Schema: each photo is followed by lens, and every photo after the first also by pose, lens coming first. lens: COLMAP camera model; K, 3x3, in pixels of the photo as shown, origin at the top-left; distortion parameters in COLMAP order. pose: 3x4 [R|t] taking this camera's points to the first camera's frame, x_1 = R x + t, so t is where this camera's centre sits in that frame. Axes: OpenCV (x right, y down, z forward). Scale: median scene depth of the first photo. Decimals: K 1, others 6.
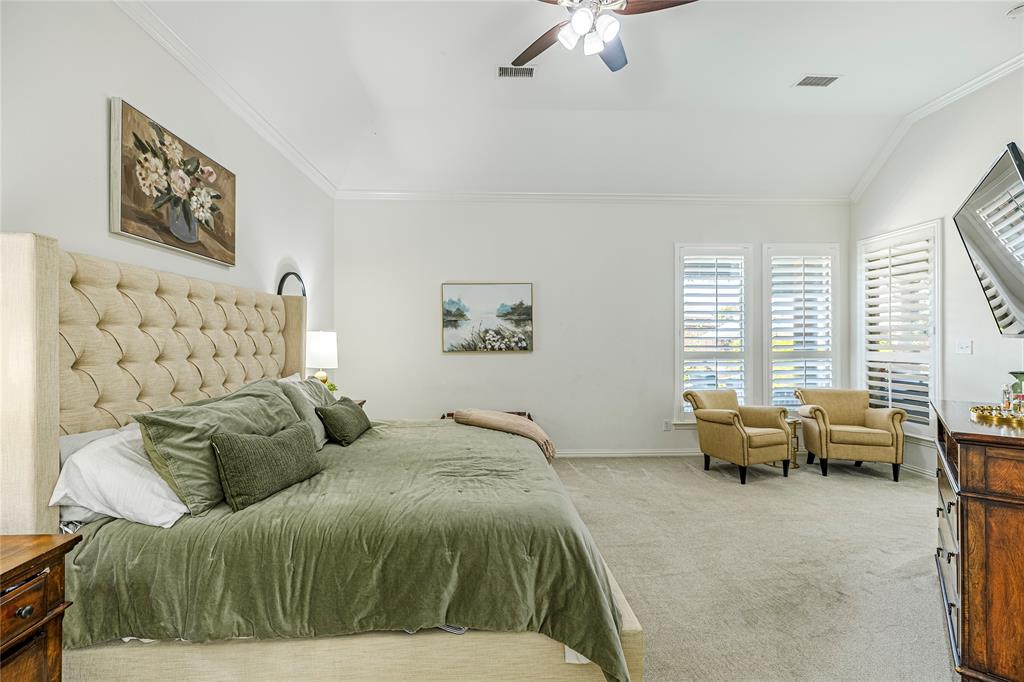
lens RADIAL K [[437.8, 0, 512.0], [0, 437.8, 341.0], [0, 0, 1]] dist [0.001236, 0.000120]
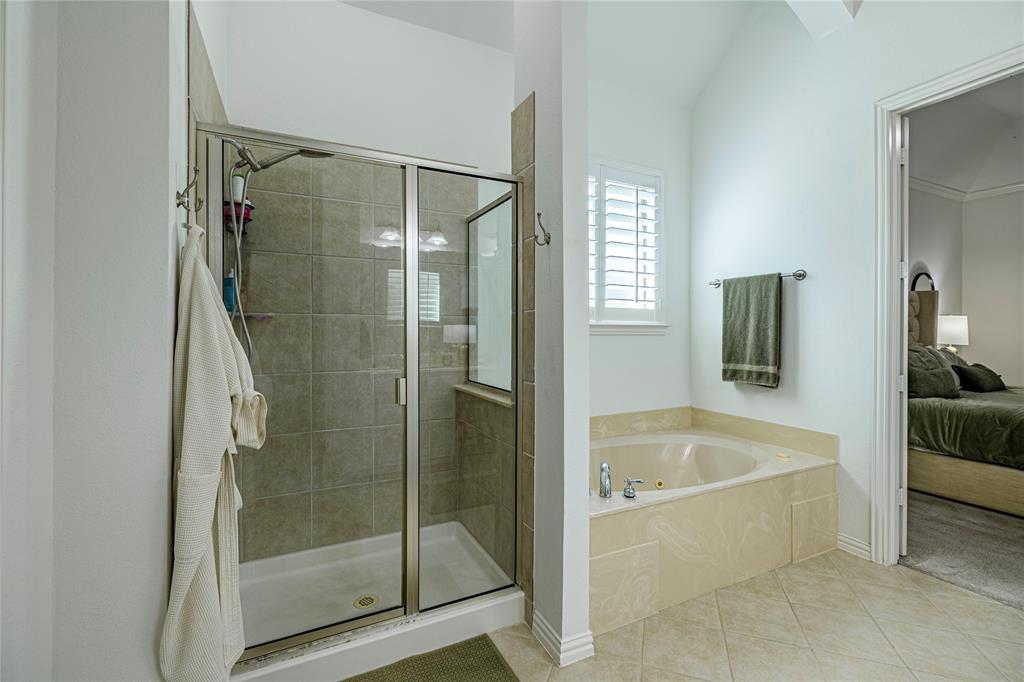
lens RADIAL K [[432.1, 0, 510.9], [0, 432.1, 332.3], [0, 0, 1]] dist [0.000833, 0.000243]
pose [[0.386370, -0.000269, -0.922344, 0.231003], [0.000444, 1.000000, -0.000106, 0.025554], [0.922344, -0.000369, 0.386370, -0.664809]]
